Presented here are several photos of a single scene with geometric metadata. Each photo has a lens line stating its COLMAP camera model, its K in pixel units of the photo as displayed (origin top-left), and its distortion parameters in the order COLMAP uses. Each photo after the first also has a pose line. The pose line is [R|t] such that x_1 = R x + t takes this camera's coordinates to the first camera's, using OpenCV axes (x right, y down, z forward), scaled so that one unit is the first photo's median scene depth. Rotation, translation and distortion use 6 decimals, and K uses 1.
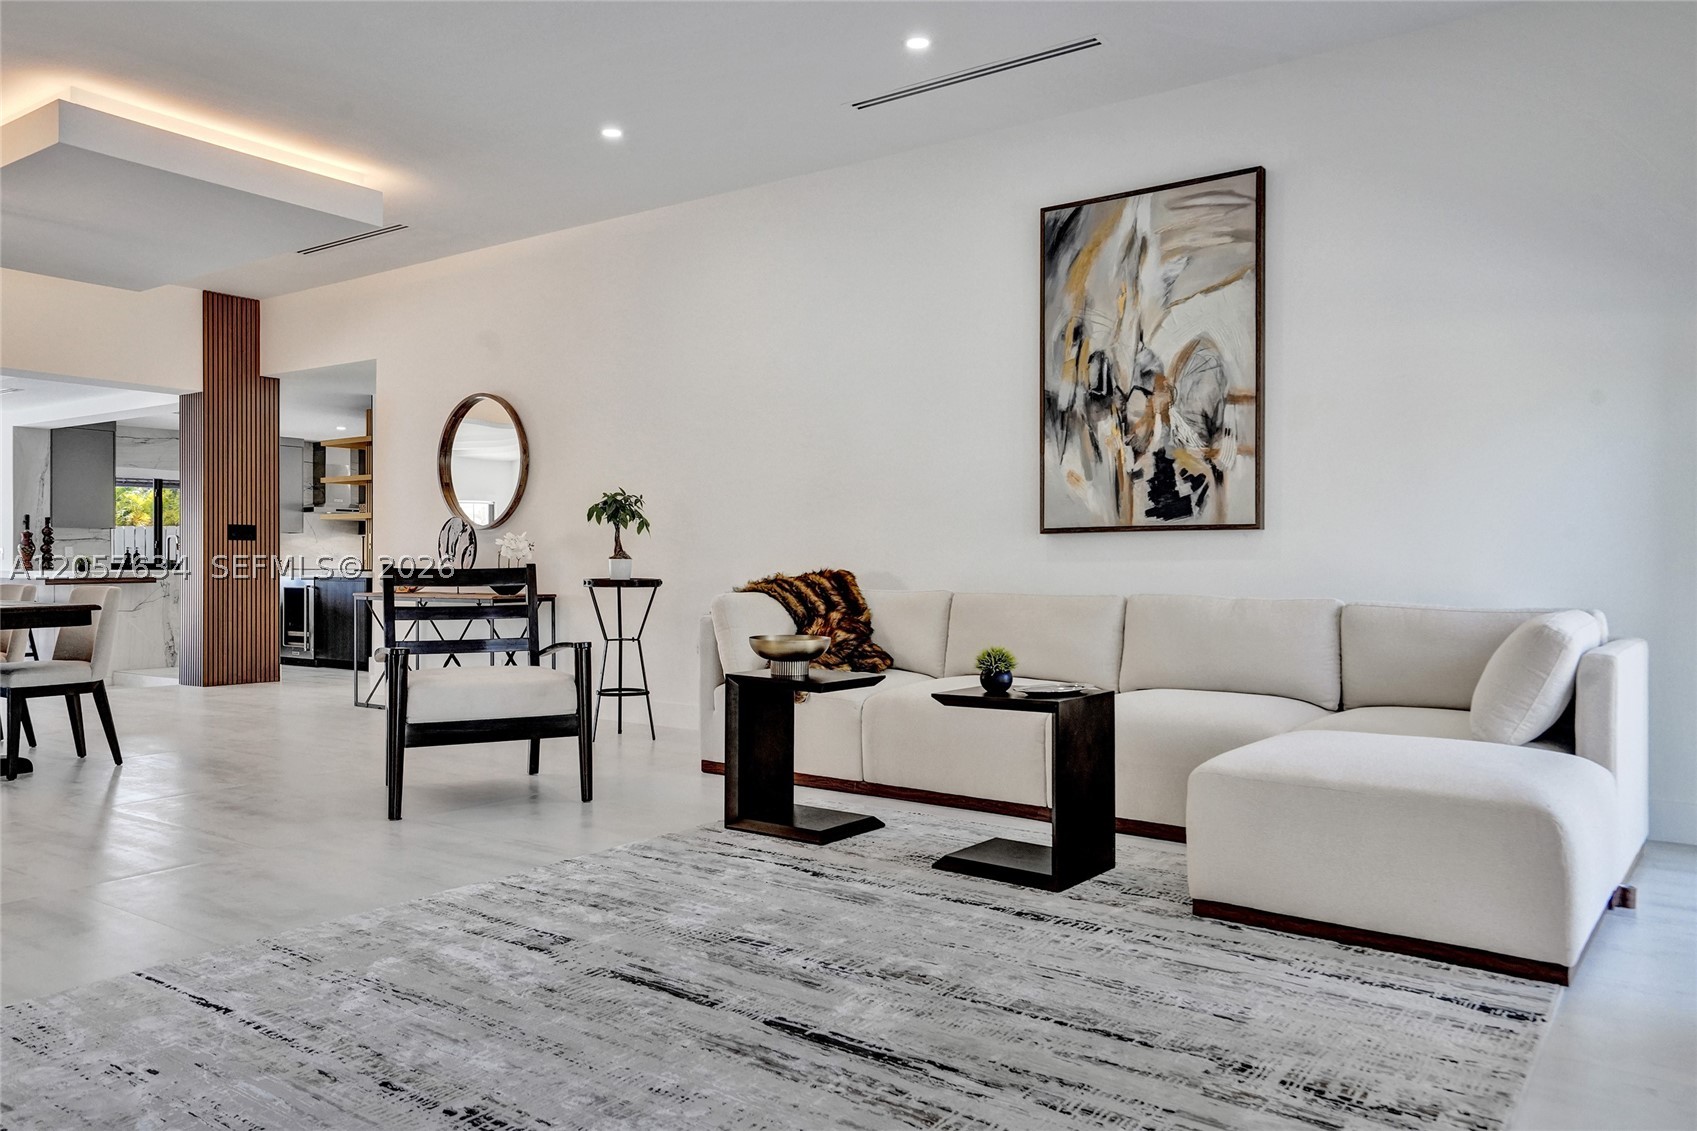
lens RADIAL K [[1211.4, 0, 838.1], [0, 1211.4, 559.5], [0, 0, 1]] dist [0.029062, 0.005939]
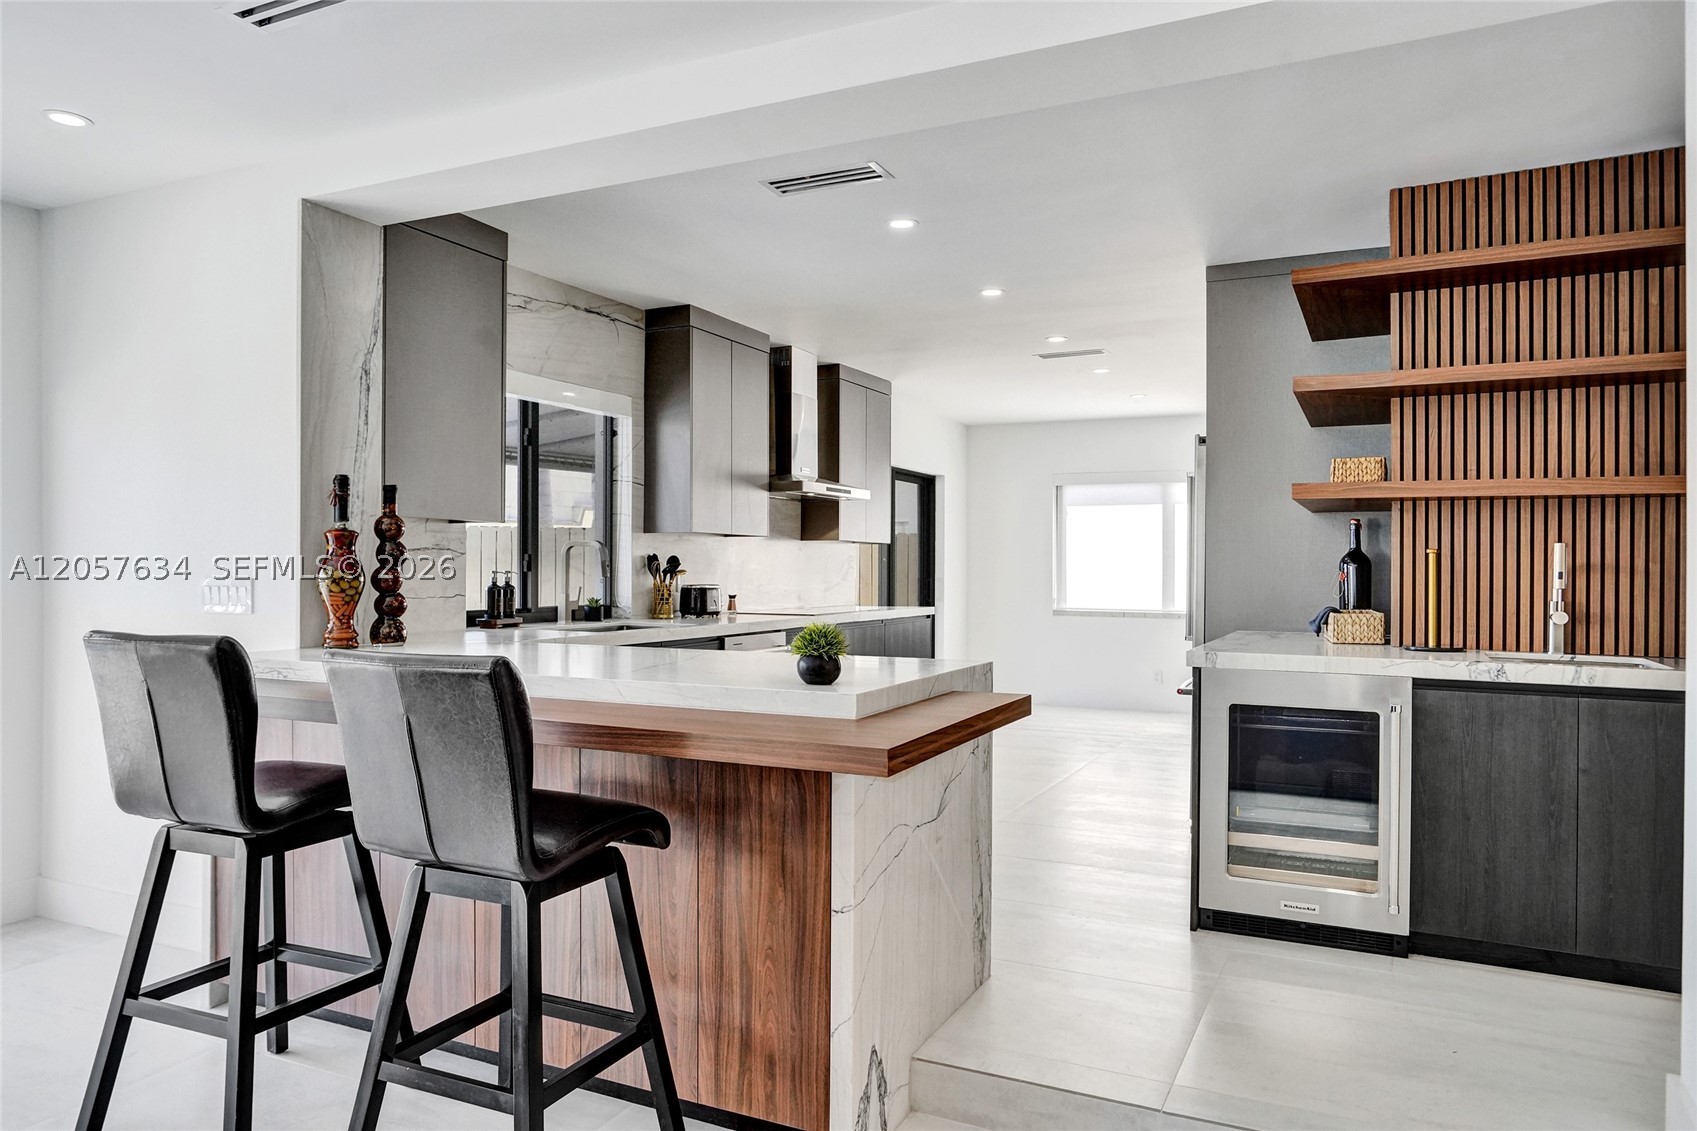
lens RADIAL K [[1110.5, 0, 816.2], [0, 1110.5, 567.2], [0, 0, 1]] dist [0.031272, 0.001641]
pose [[0.988541, 0.004931, 0.150875, -0.747712], [-0.005328, 0.999983, 0.002226, -0.017336], [-0.150861, -0.003005, 0.988550, 0.886793]]
